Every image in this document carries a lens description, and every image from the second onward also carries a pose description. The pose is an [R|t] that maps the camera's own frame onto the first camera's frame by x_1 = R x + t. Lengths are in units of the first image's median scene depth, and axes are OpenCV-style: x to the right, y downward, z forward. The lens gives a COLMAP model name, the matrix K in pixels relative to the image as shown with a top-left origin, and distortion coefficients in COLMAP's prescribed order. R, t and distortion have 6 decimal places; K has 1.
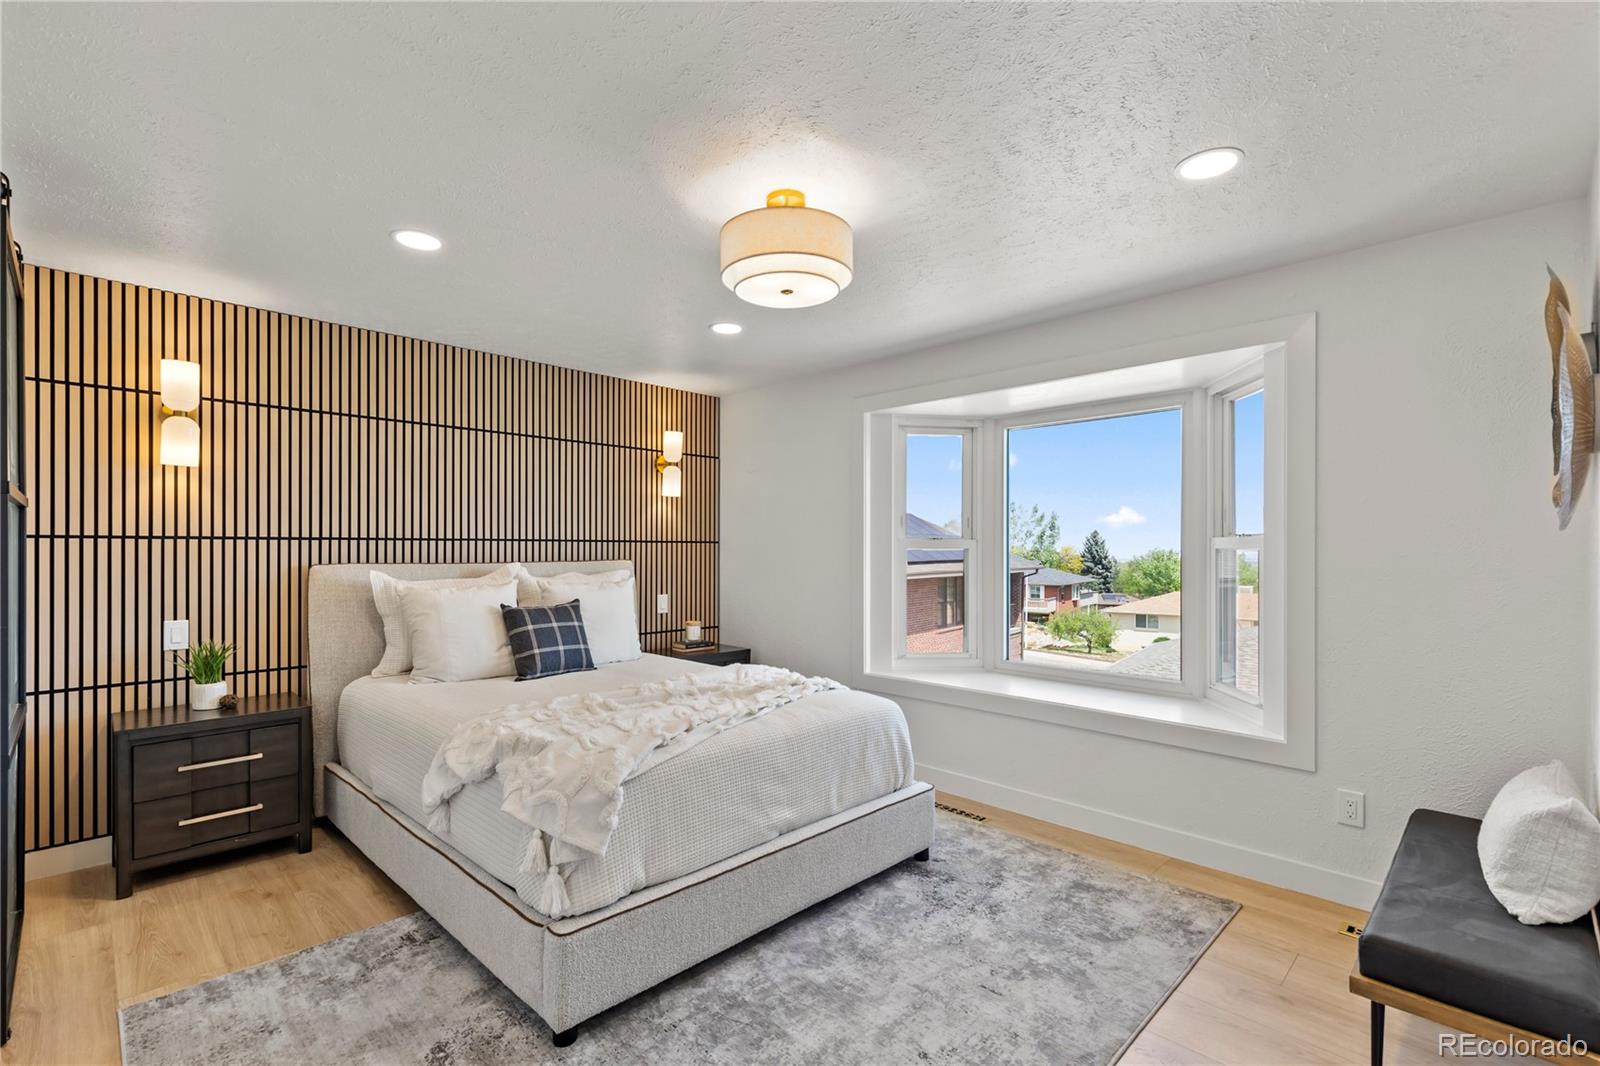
lens RADIAL K [[718.7, 0, 808.8], [0, 718.7, 546.5], [0, 0, 1]] dist [0.004663, 0.000465]
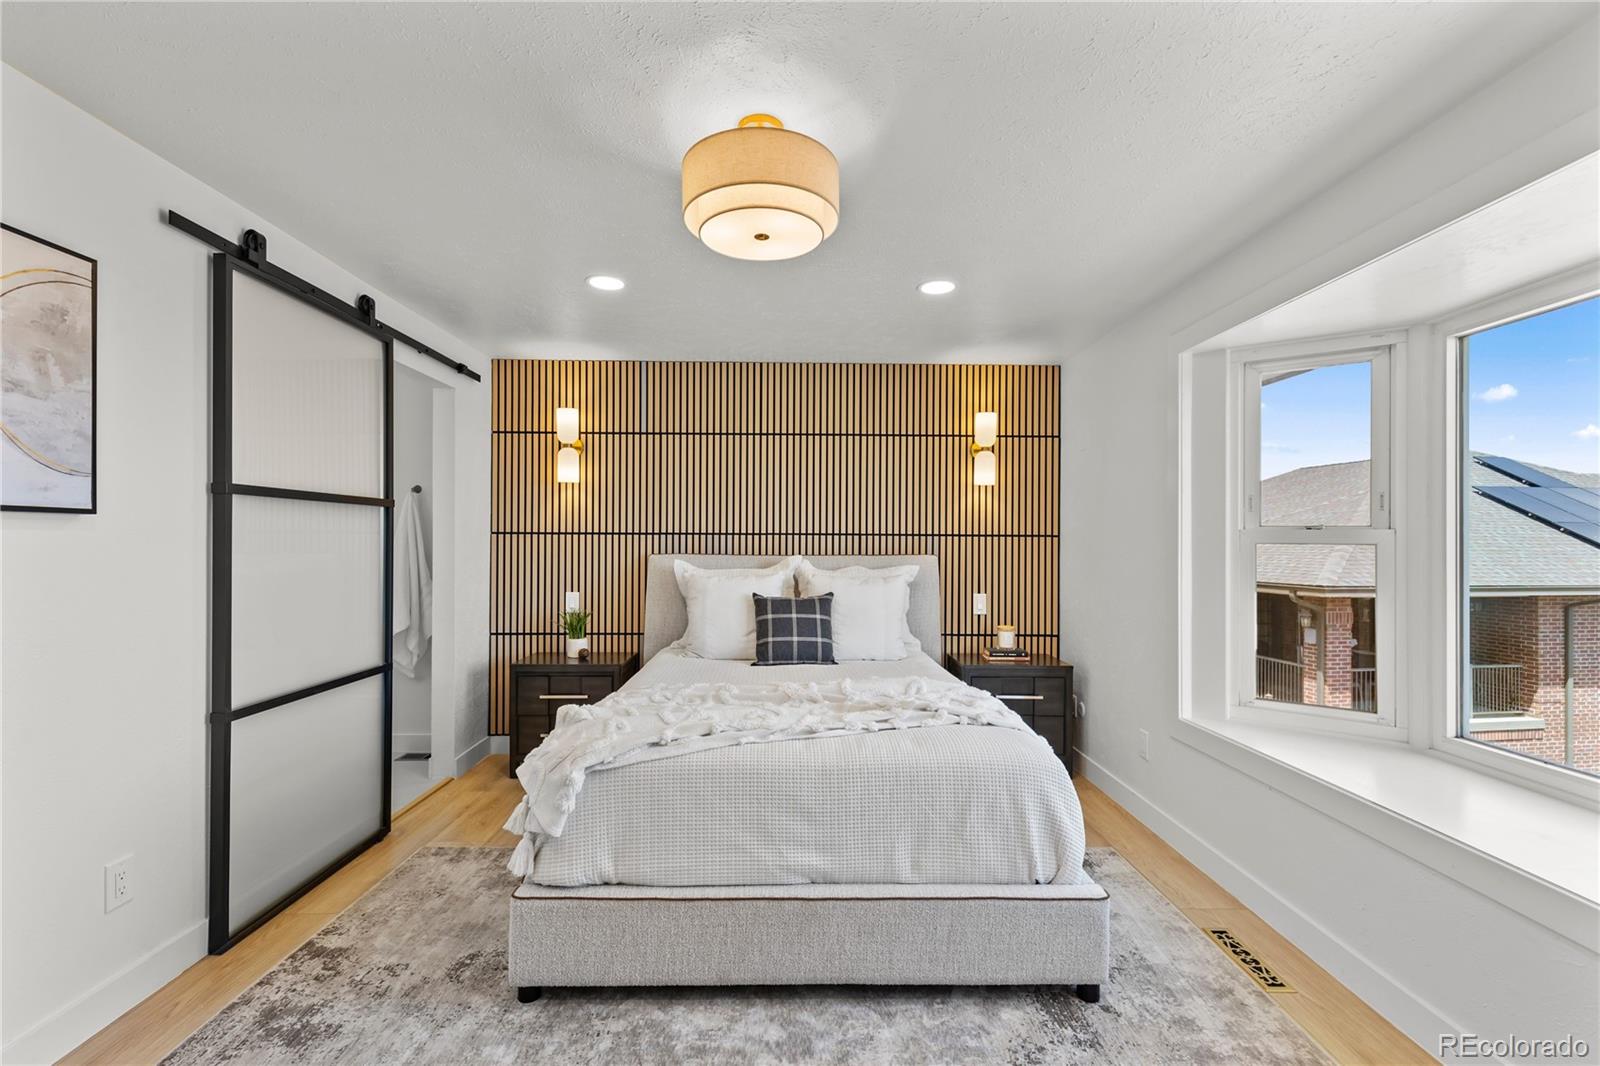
lens RADIAL K [[718.7, 0, 808.7], [0, 718.7, 538.6], [0, 0, 1]] dist [0.004663, 0.000465]
pose [[0.715537, -0.001702, -0.698573, 0.387917], [-0.002099, 0.999987, -0.004587, 0.002909], [0.698571, 0.004749, 0.715525, 0.282390]]
